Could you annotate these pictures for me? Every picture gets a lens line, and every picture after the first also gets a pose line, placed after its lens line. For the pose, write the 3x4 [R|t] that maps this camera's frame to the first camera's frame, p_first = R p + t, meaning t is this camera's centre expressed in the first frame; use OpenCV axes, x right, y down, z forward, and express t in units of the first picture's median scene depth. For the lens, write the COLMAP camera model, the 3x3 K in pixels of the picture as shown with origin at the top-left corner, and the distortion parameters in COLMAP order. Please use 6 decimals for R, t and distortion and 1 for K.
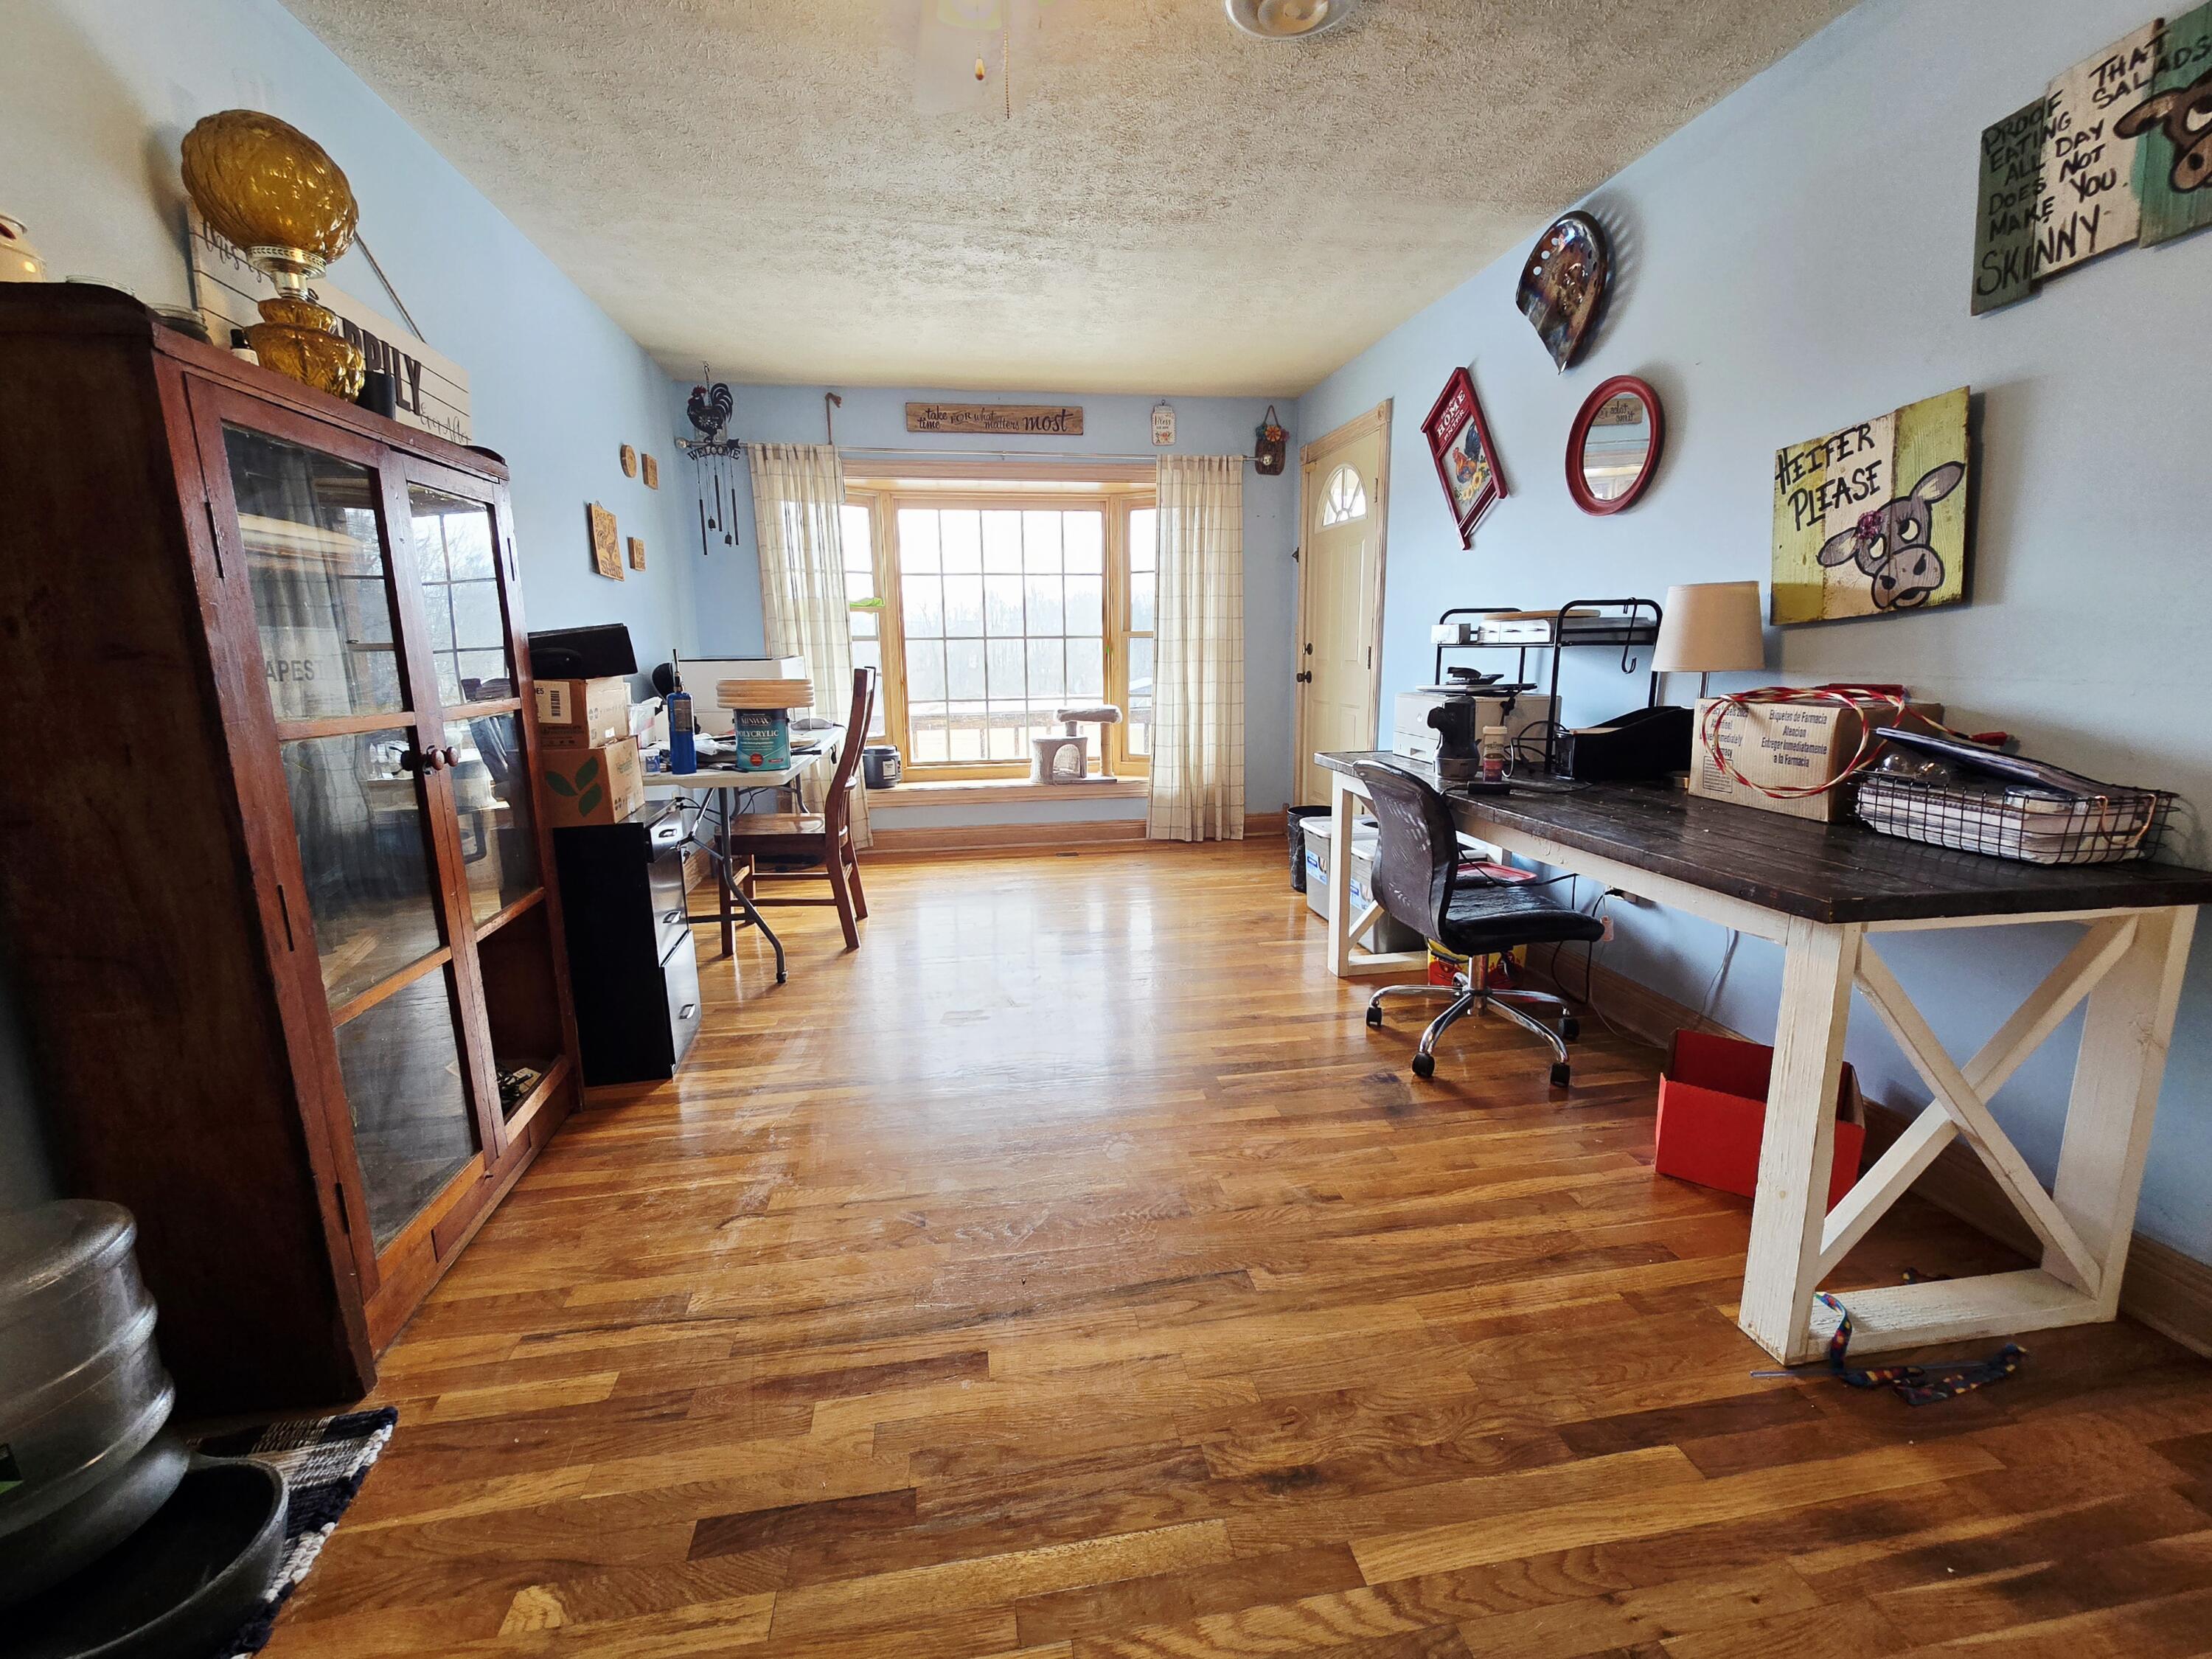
lens RADIAL K [[940.4, 0, 1104.9], [0, 940.4, 820.4], [0, 0, 1]] dist [0.003524, -0.005685]
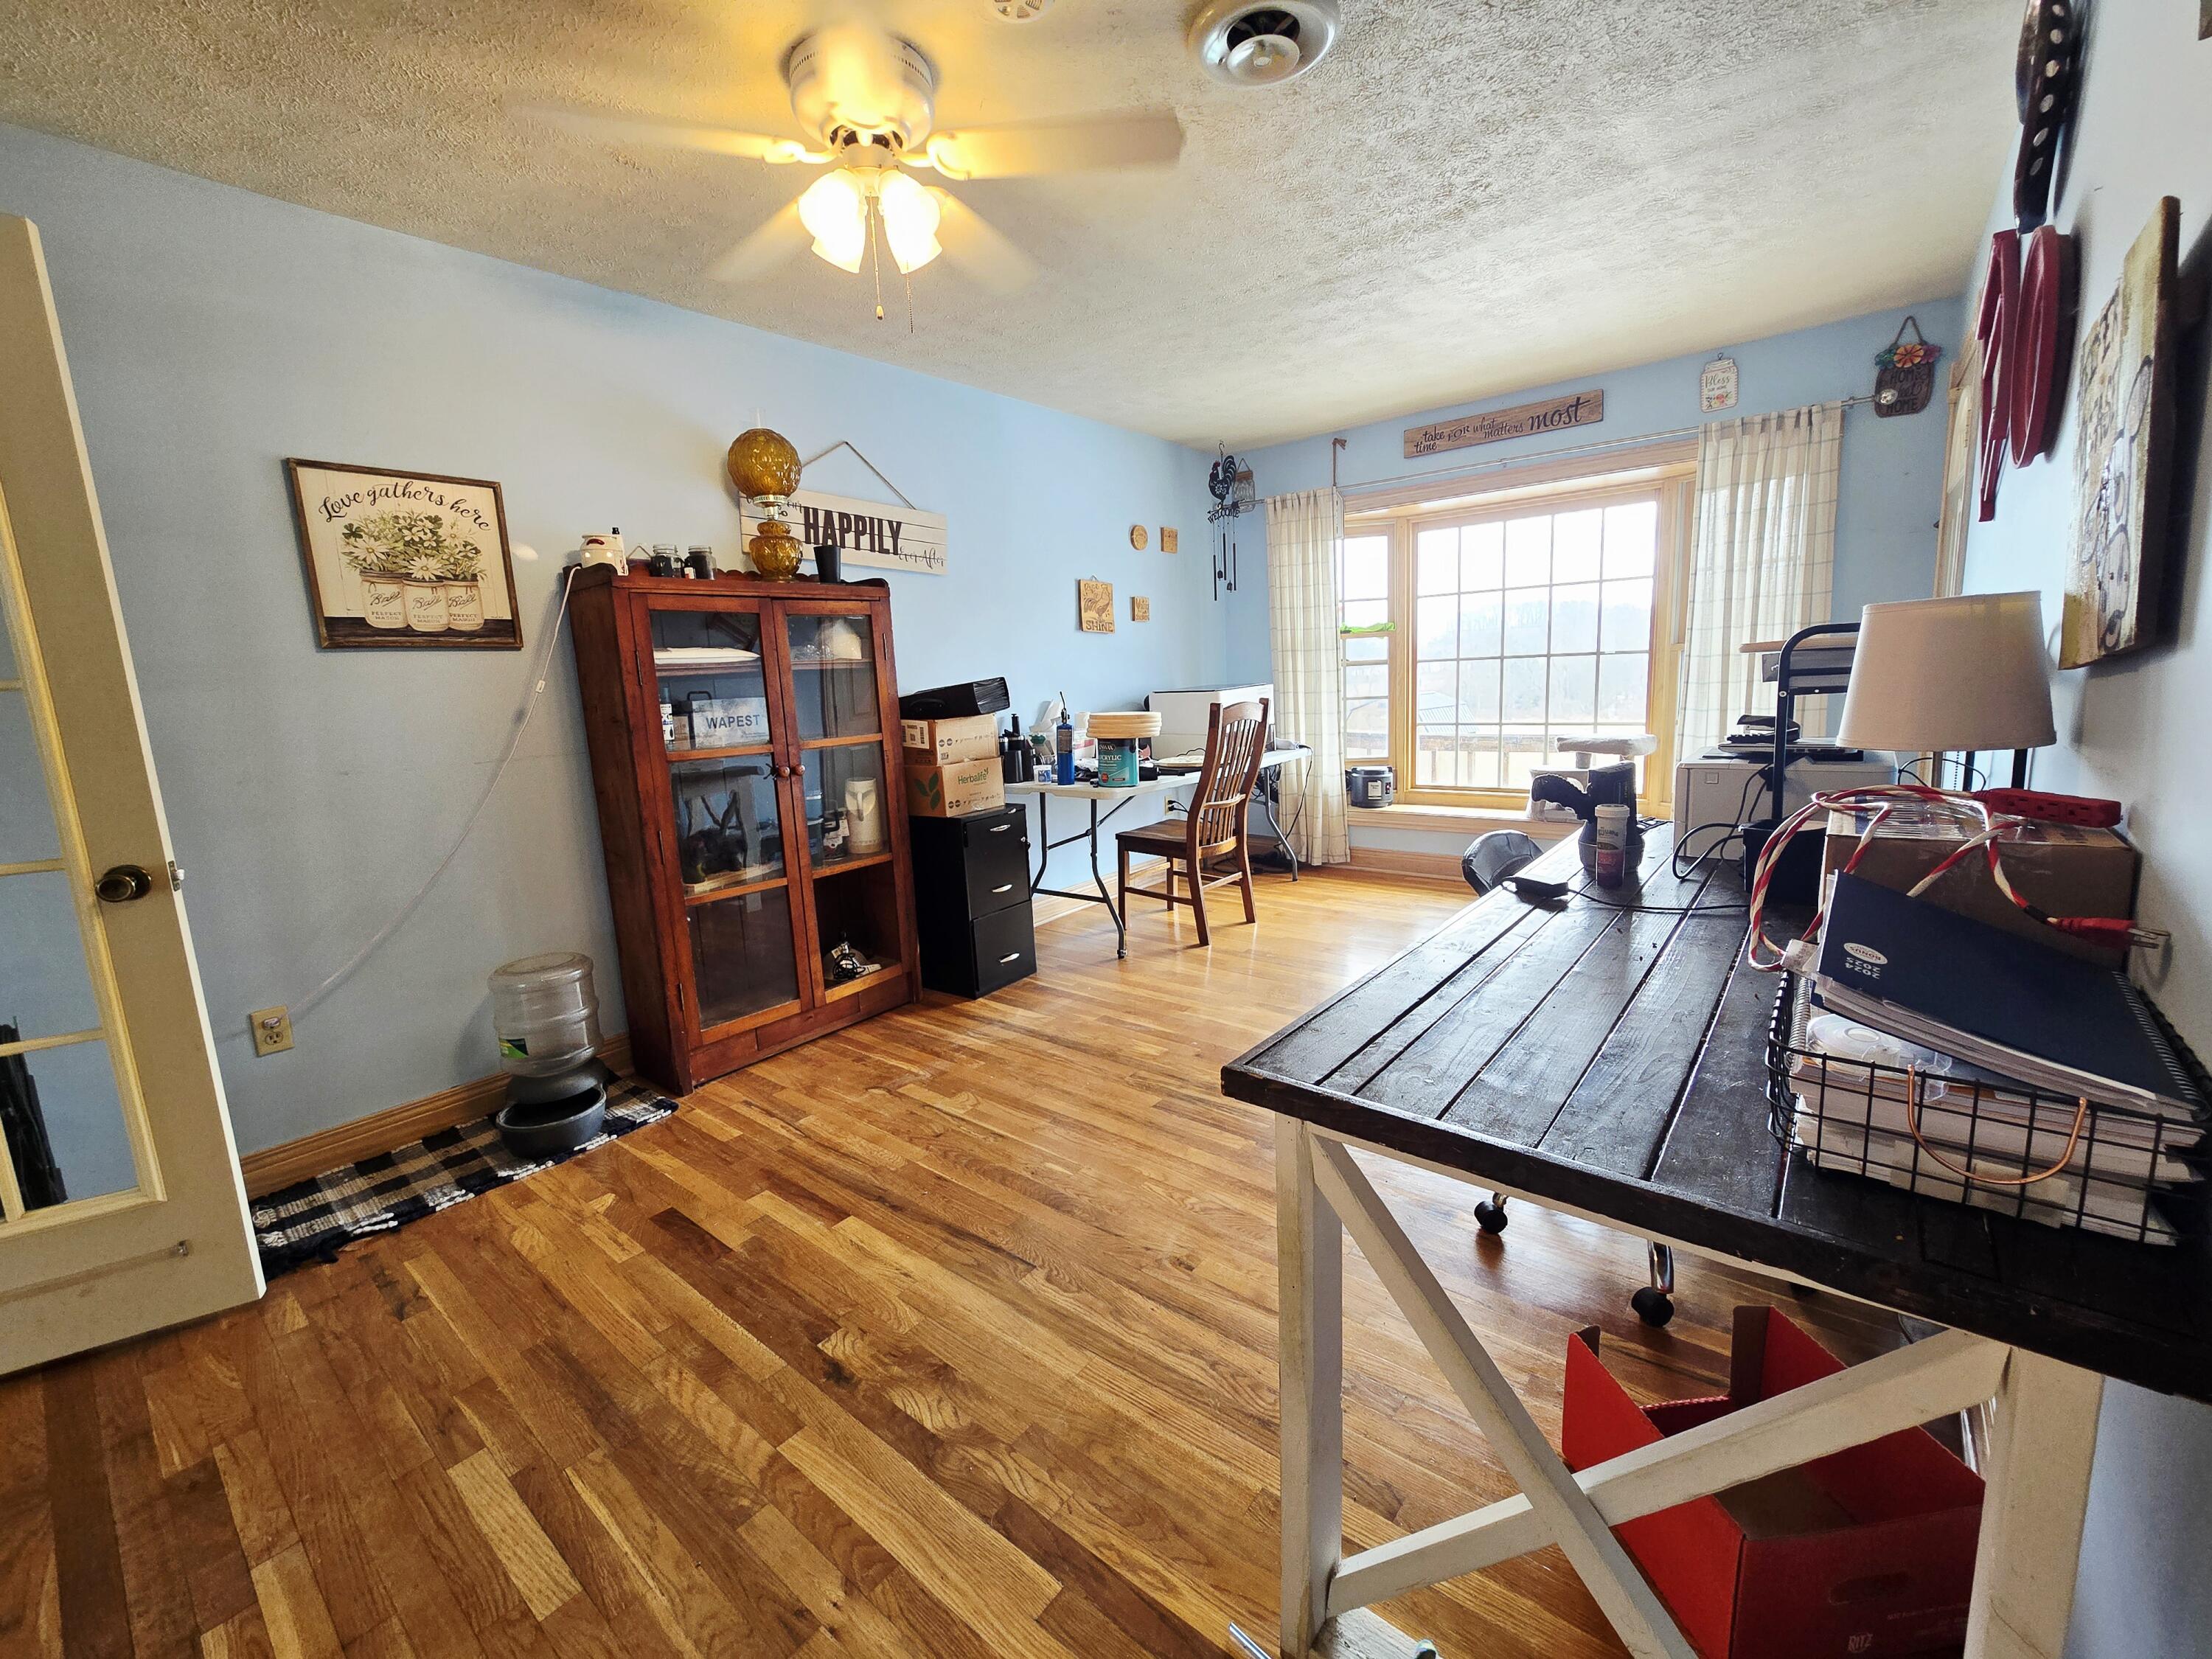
lens RADIAL K [[940.4, 0, 1104.9], [0, 940.4, 820.4], [0, 0, 1]] dist [0.003524, -0.005685]
pose [[0.644494, 0.103539, -0.757566, 0.537268], [-0.100364, 0.993672, 0.050424, -0.064803], [0.757993, 0.043534, 0.650808, 0.161677]]
